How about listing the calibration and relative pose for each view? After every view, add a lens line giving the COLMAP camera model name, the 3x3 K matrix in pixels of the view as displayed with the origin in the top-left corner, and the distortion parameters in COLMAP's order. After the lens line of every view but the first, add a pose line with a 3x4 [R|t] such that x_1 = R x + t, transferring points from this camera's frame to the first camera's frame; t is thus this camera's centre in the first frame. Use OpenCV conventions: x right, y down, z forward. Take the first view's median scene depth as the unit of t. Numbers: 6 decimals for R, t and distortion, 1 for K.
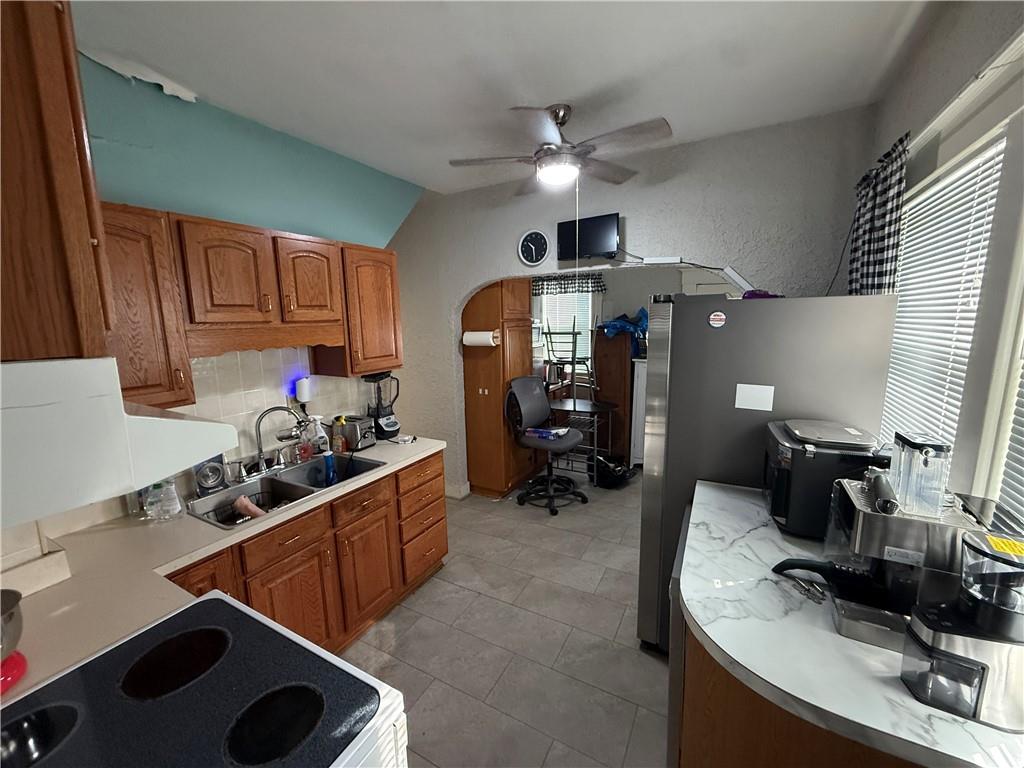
lens RADIAL K [[405.5, 0, 511.9], [0, 405.5, 380.0], [0, 0, 1]] dist [-0.000034, 0.000282]
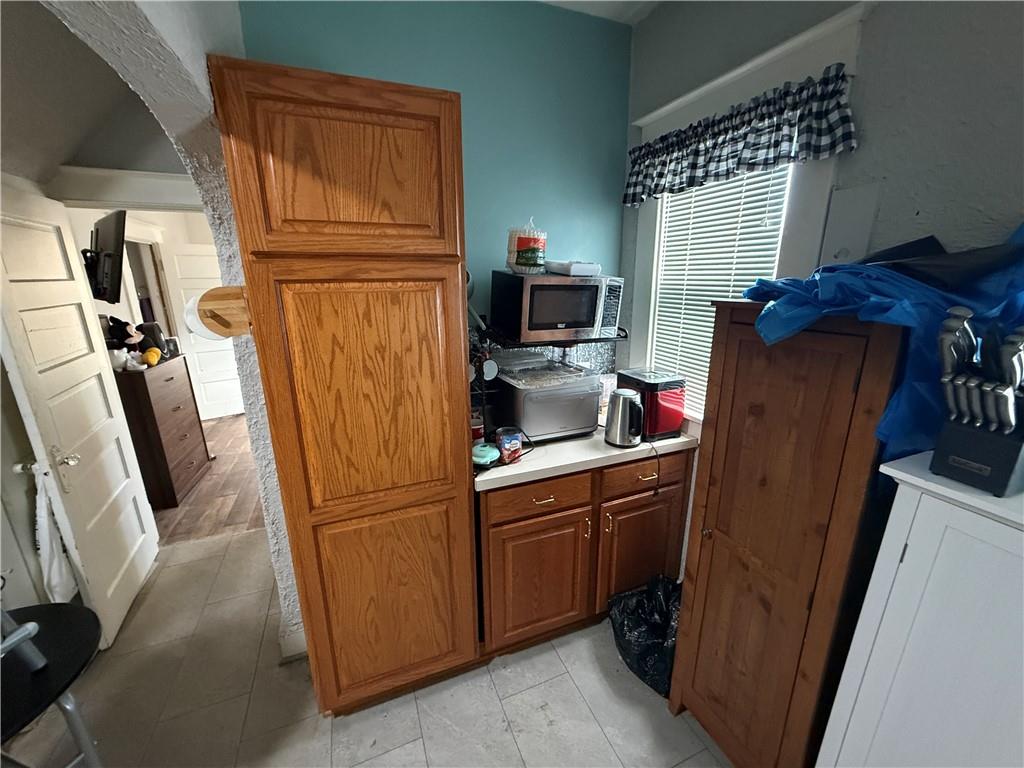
lens RADIAL K [[405.5, 0, 511.1], [0, 405.5, 384.7], [0, 0, 1]] dist [-0.000034, 0.000282]
pose [[0.776628, 0.174981, -0.605170, 0.474506], [-0.103544, 0.983041, 0.151359, -0.177082], [0.621392, -0.054888, 0.781575, 1.297938]]
